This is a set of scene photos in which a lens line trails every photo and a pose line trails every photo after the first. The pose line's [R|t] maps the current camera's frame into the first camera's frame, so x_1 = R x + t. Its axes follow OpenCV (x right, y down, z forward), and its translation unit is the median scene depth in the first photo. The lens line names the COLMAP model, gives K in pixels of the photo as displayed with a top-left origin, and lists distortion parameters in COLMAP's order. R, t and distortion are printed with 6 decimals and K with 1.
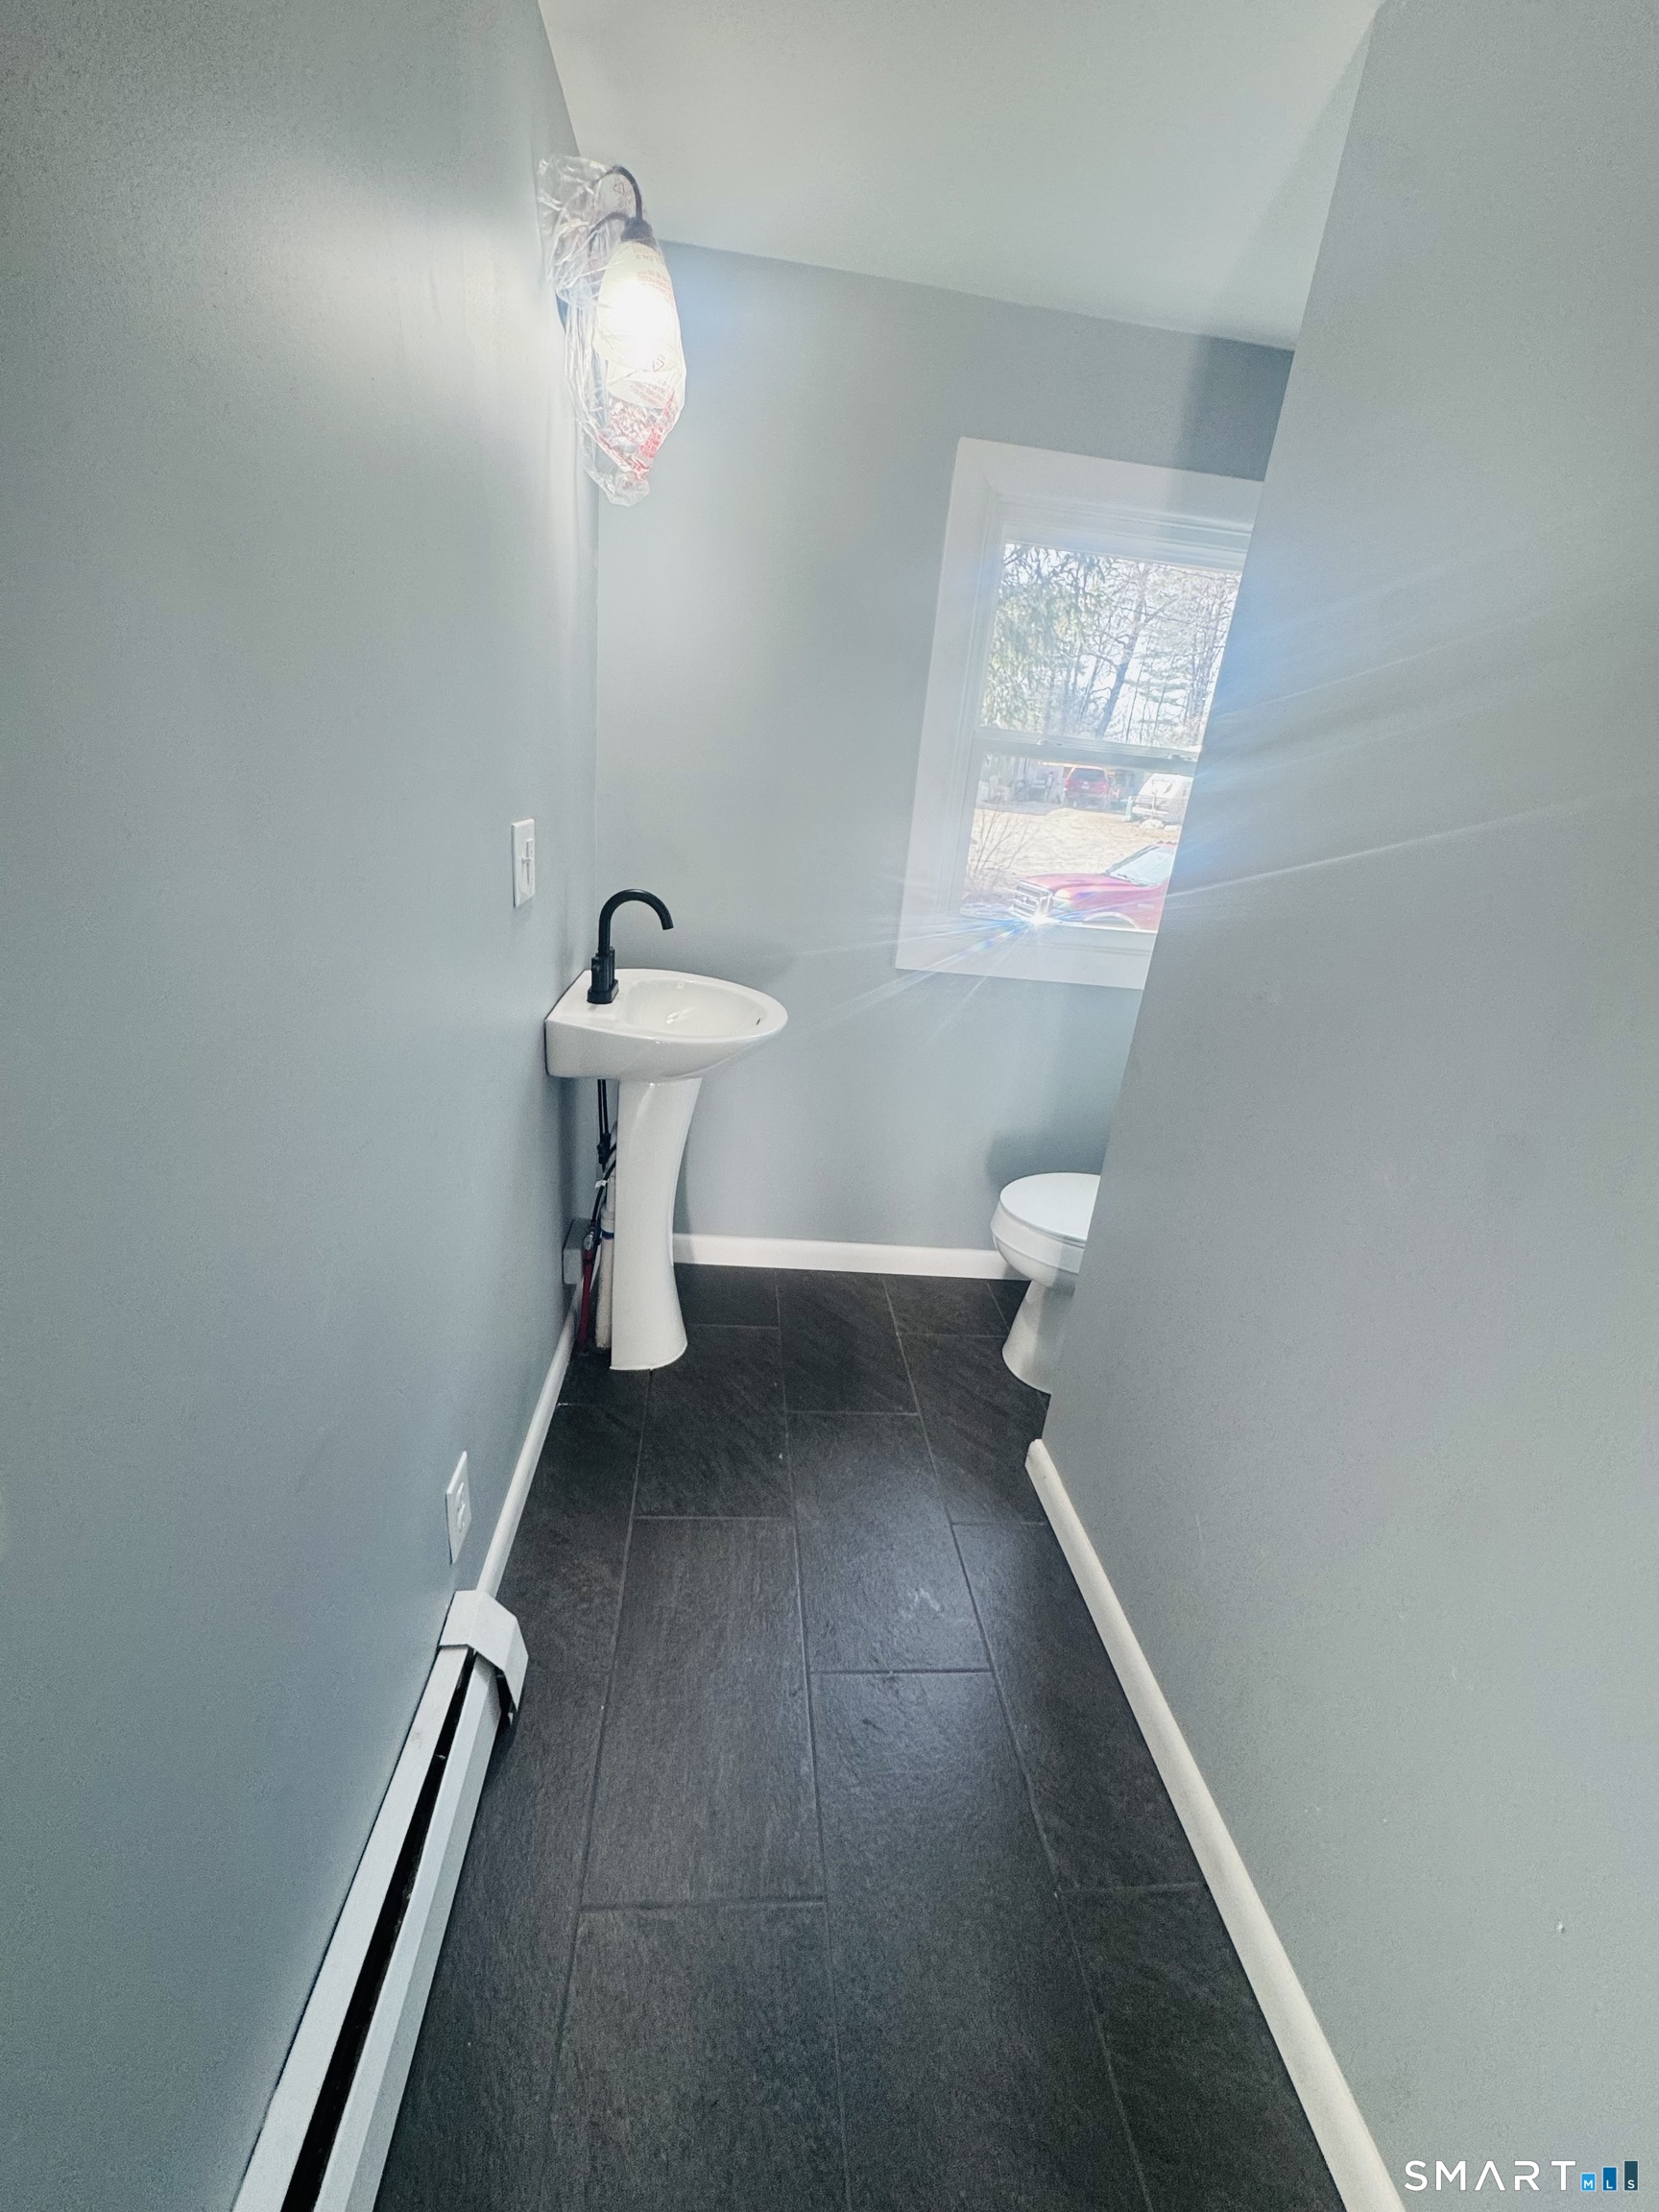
lens RADIAL K [[878.3, 0, 824.2], [0, 878.3, 1103.7], [0, 0, 1]] dist [-0.001240, -0.000158]
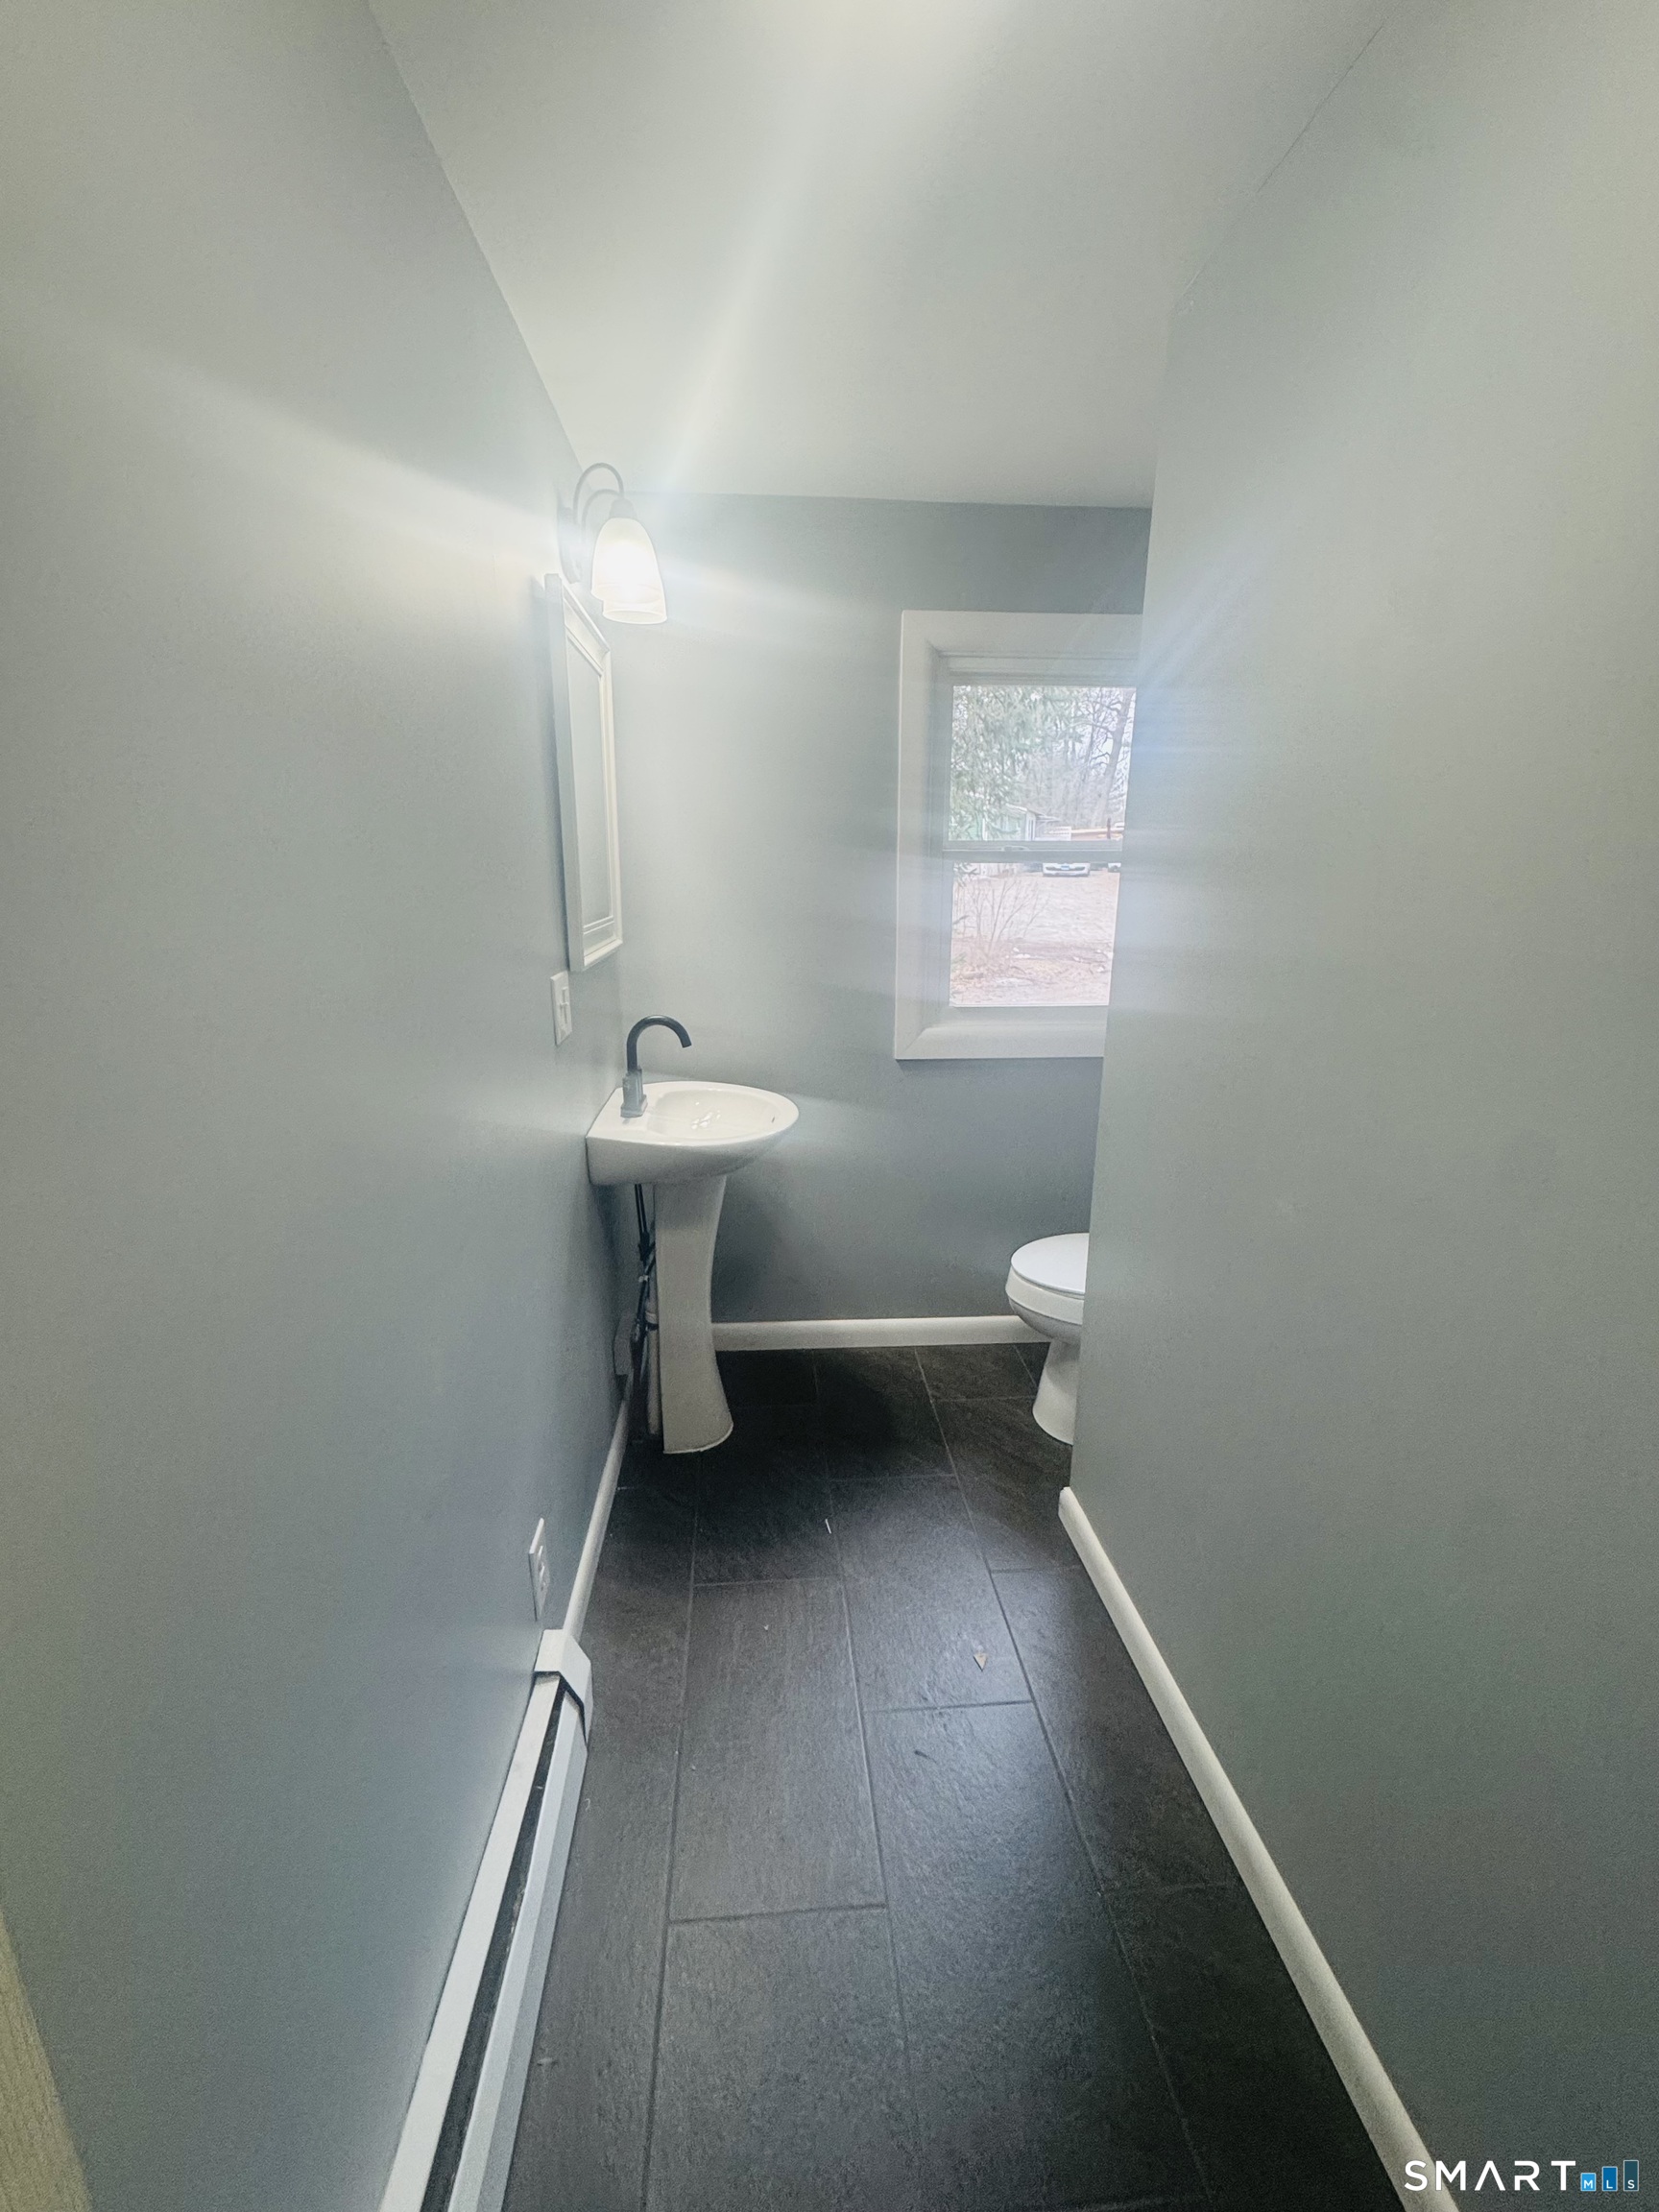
lens RADIAL K [[878.3, 0, 828.3], [0, 878.3, 1106.4], [0, 0, 1]] dist [-0.001240, -0.000158]
pose [[0.995604, -0.089658, -0.027089, 0.036064], [0.086618, 0.991423, -0.097871, 0.005894], [0.035631, 0.095094, 0.994830, -0.151207]]
